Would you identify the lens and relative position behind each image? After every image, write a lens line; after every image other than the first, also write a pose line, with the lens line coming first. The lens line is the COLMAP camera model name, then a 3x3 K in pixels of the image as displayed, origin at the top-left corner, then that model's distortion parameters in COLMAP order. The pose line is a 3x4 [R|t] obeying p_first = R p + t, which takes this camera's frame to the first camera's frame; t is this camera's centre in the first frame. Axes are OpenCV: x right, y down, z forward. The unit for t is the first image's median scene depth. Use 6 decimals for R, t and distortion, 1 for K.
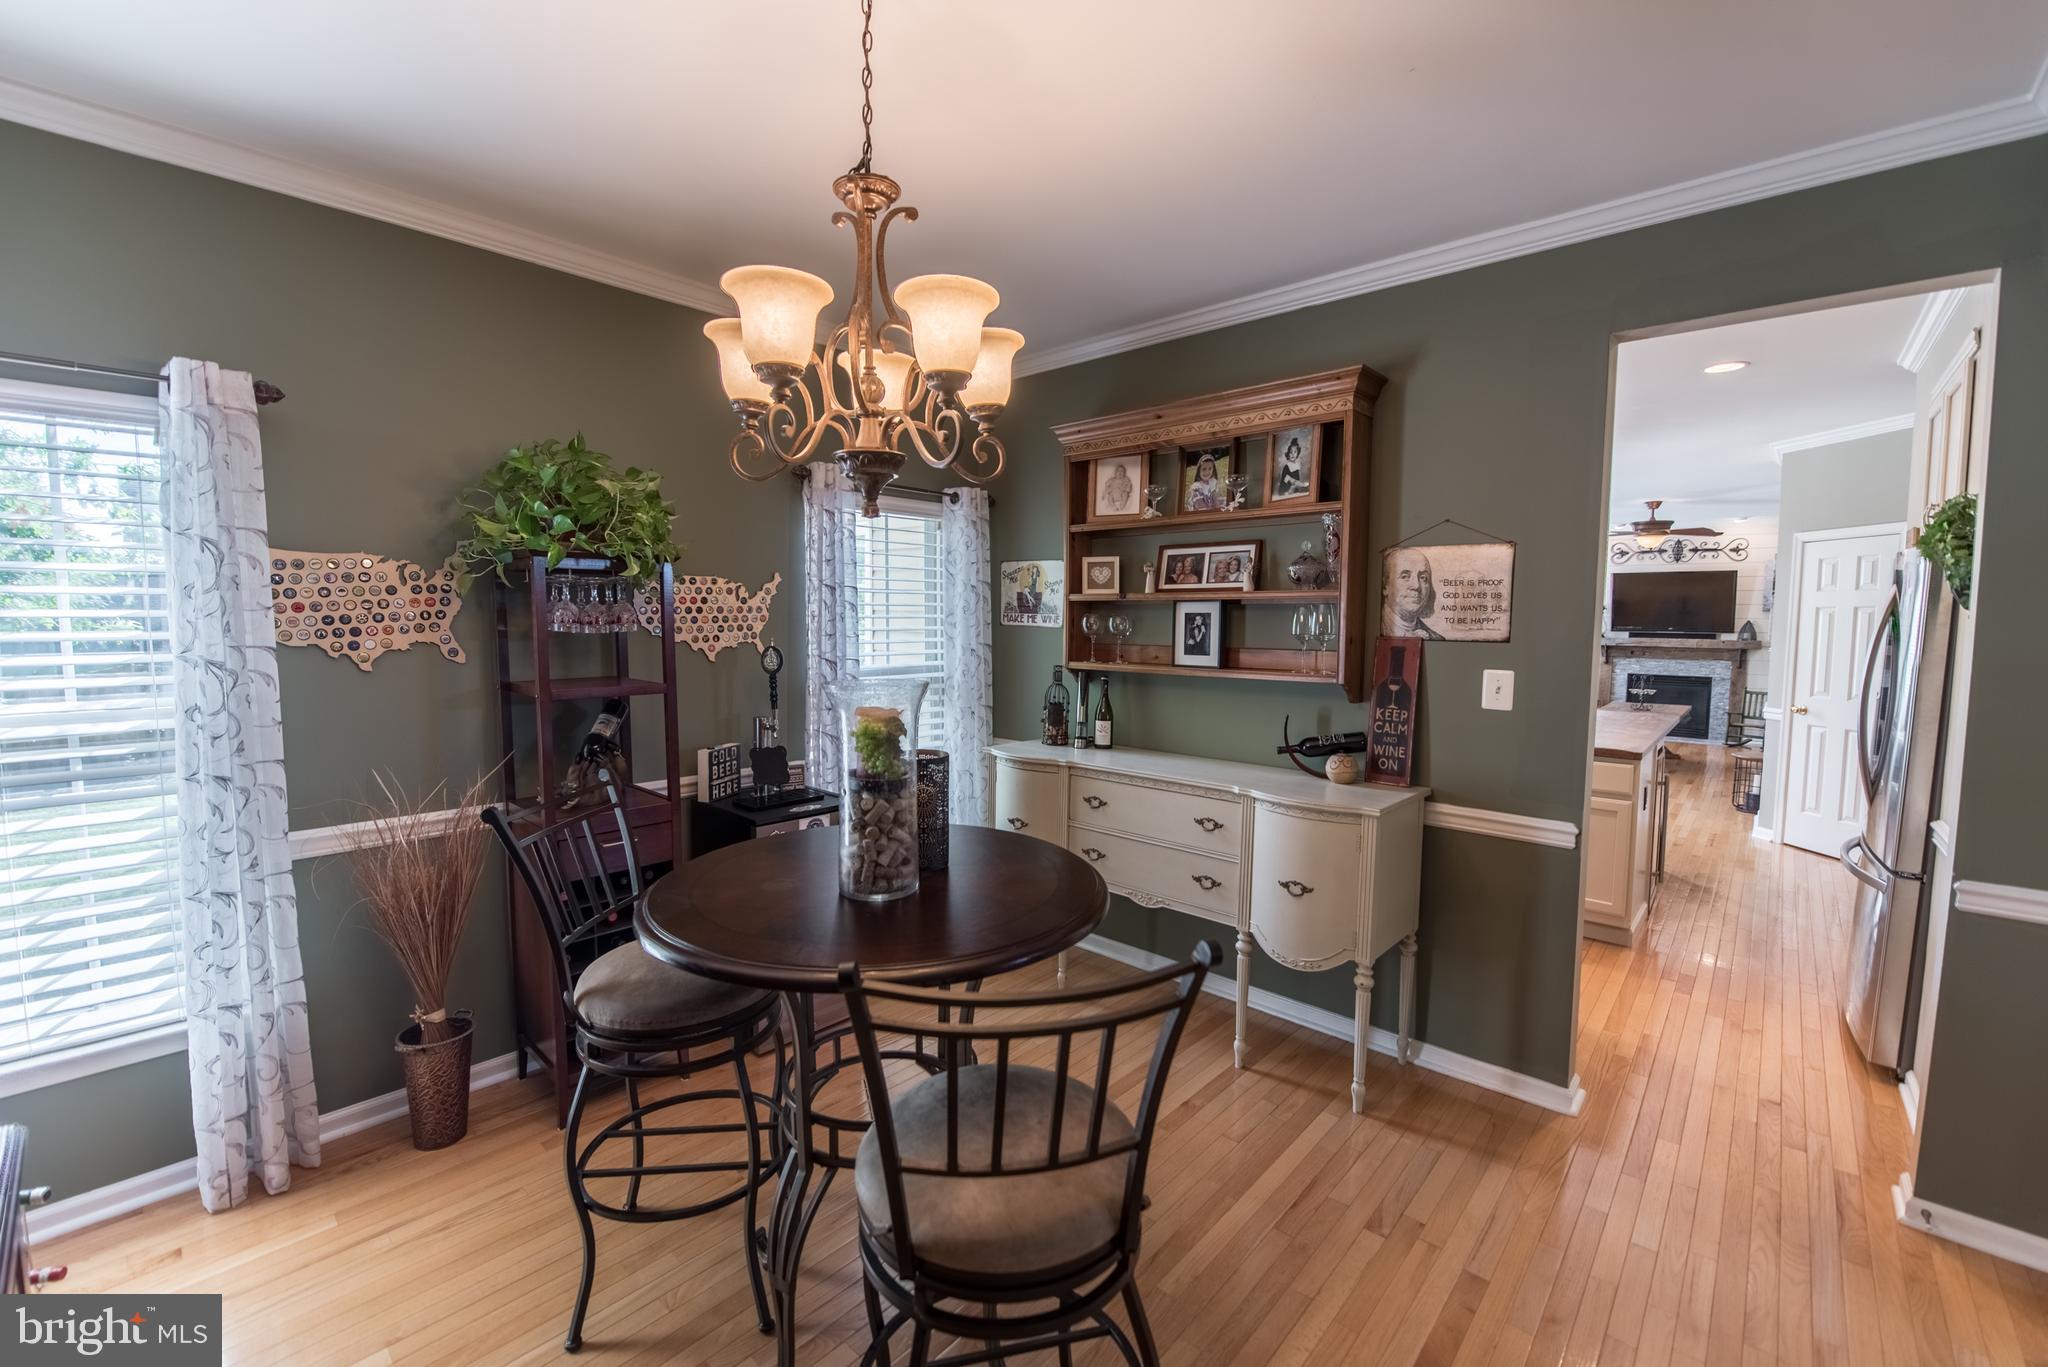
lens RADIAL K [[816.6, 0, 1027.1], [0, 816.6, 679.2], [0, 0, 1]] dist [-0.017193, -0.001637]
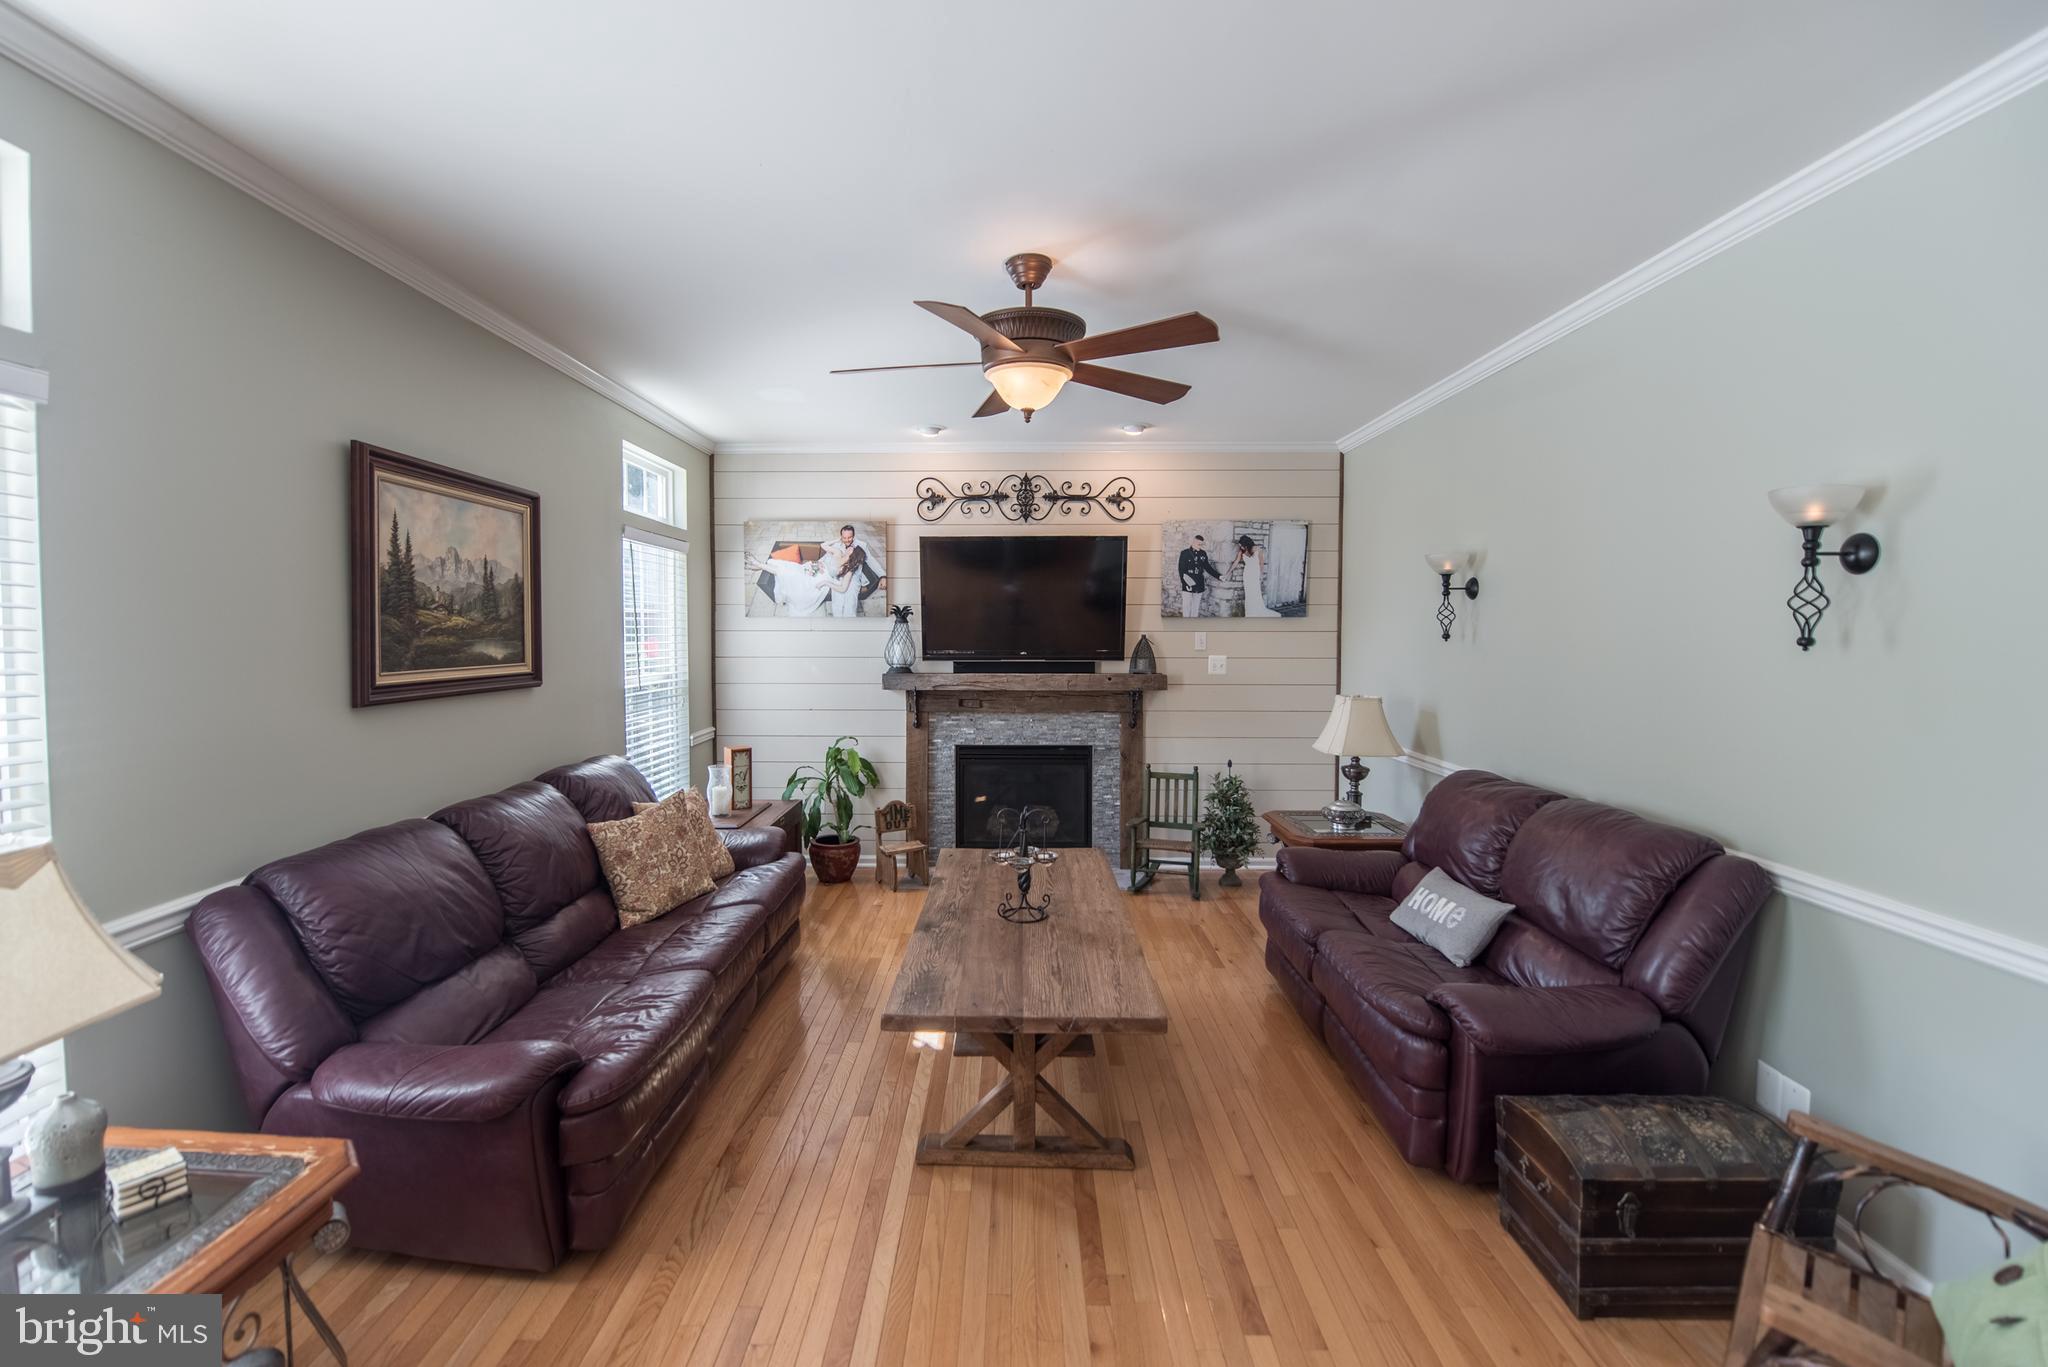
lens RADIAL K [[816.6, 0, 1023.4], [0, 816.6, 665.6], [0, 0, 1]] dist [-0.017193, -0.001637]
pose [[0.761810, -0.026849, 0.647244, 0.487179], [0.055045, 0.998210, -0.023381, -0.044486], [-0.645458, 0.053439, 0.761924, 0.636500]]
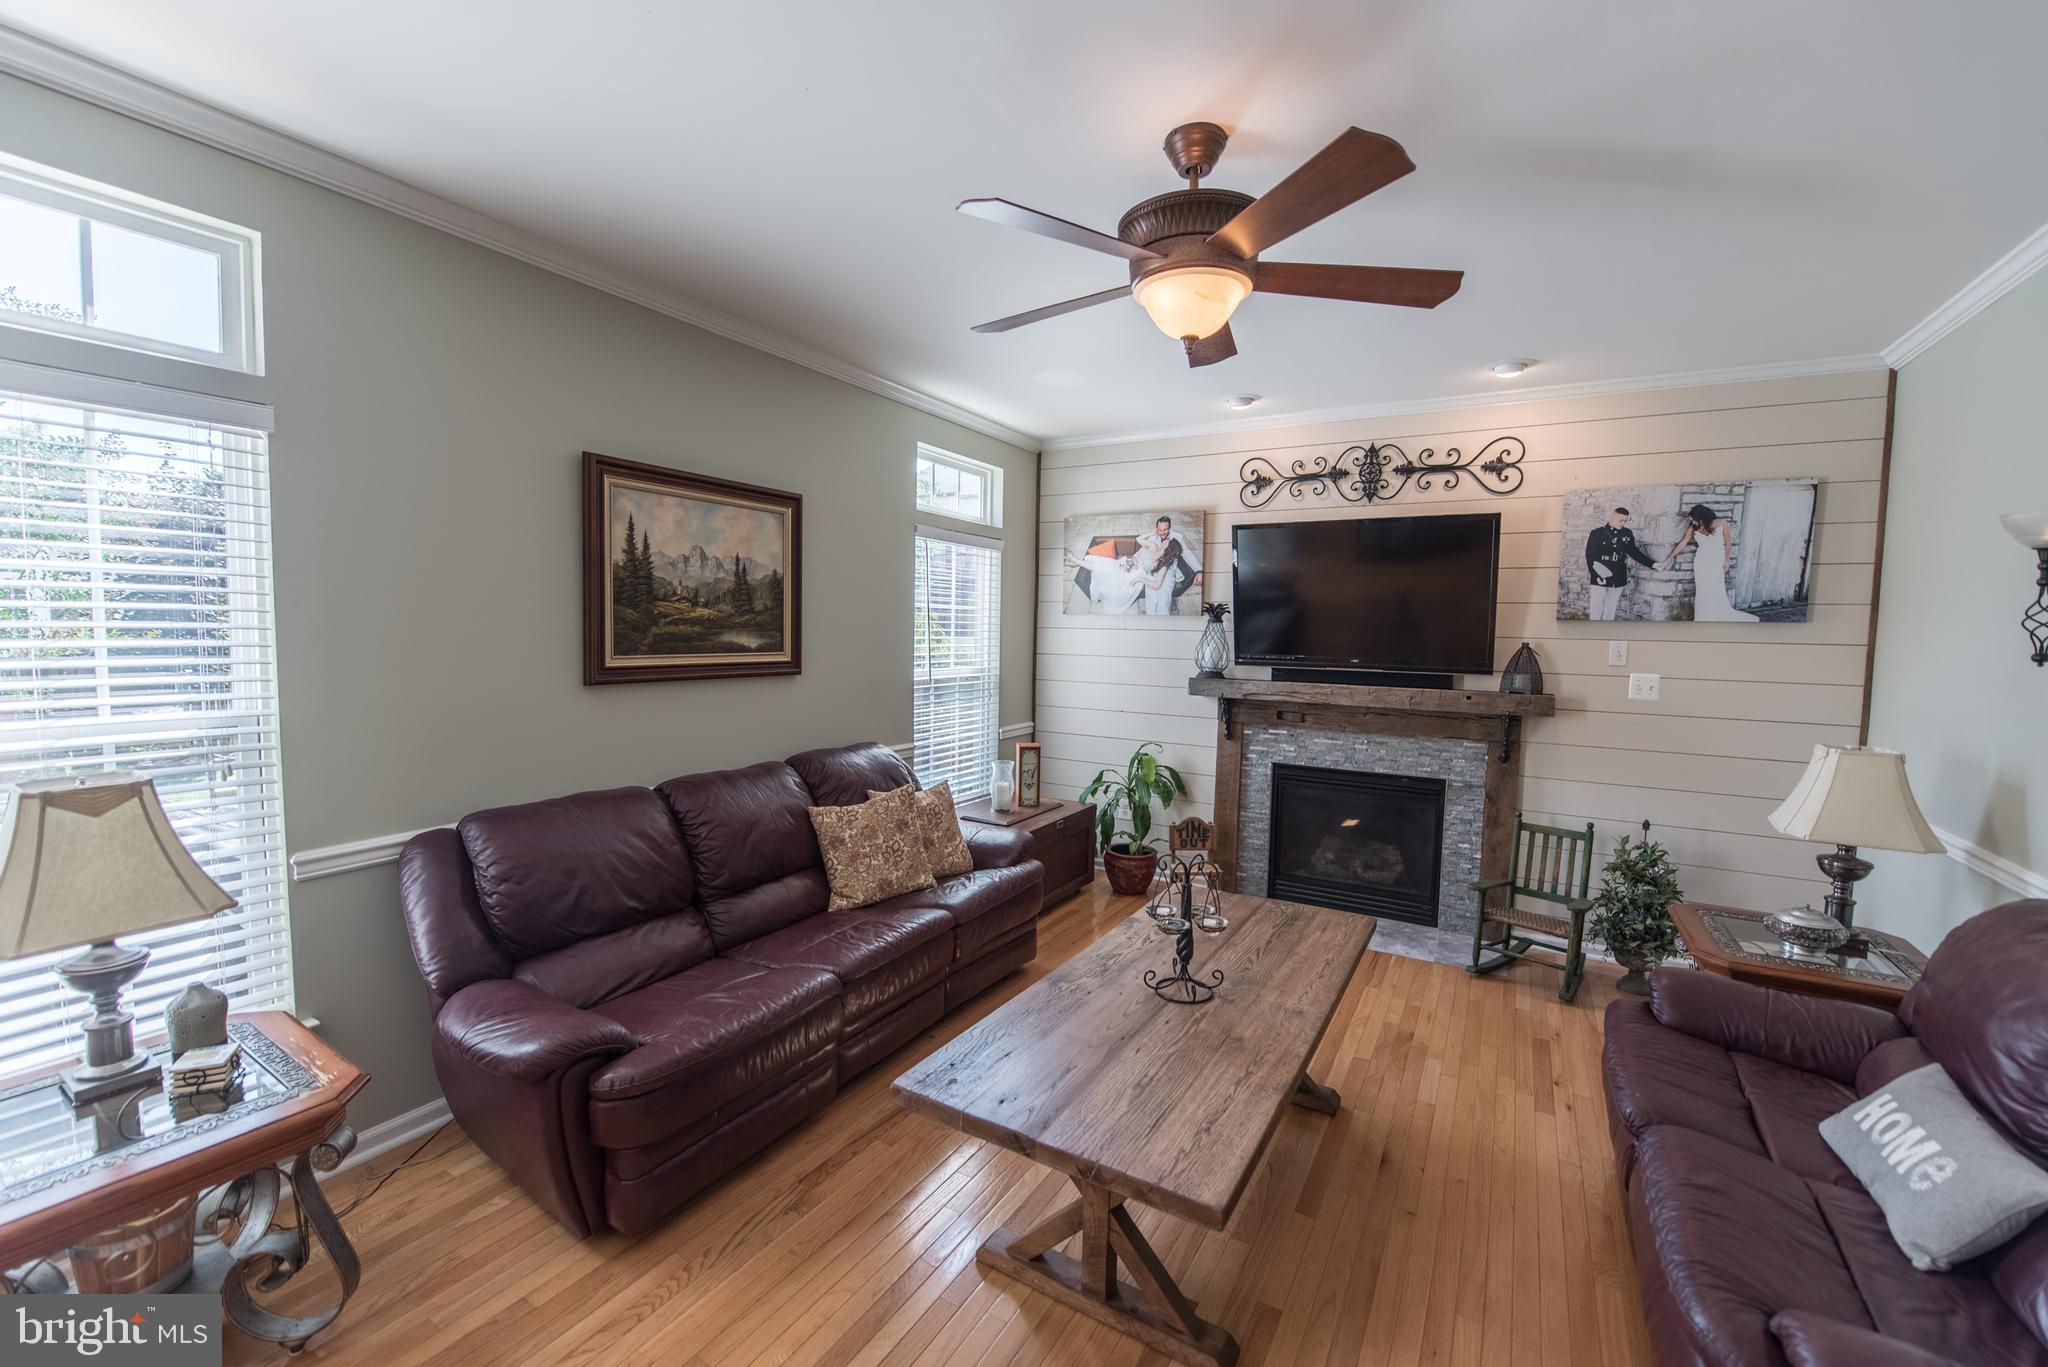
lens RADIAL K [[816.6, 0, 1017.0], [0, 816.6, 688.4], [0, 0, 1]] dist [-0.017193, -0.001637]
pose [[0.980761, 0.004789, 0.195156, 0.561642], [-0.002842, 0.999943, -0.010251, -0.044974], [-0.195194, 0.009499, 0.980719, 0.643706]]
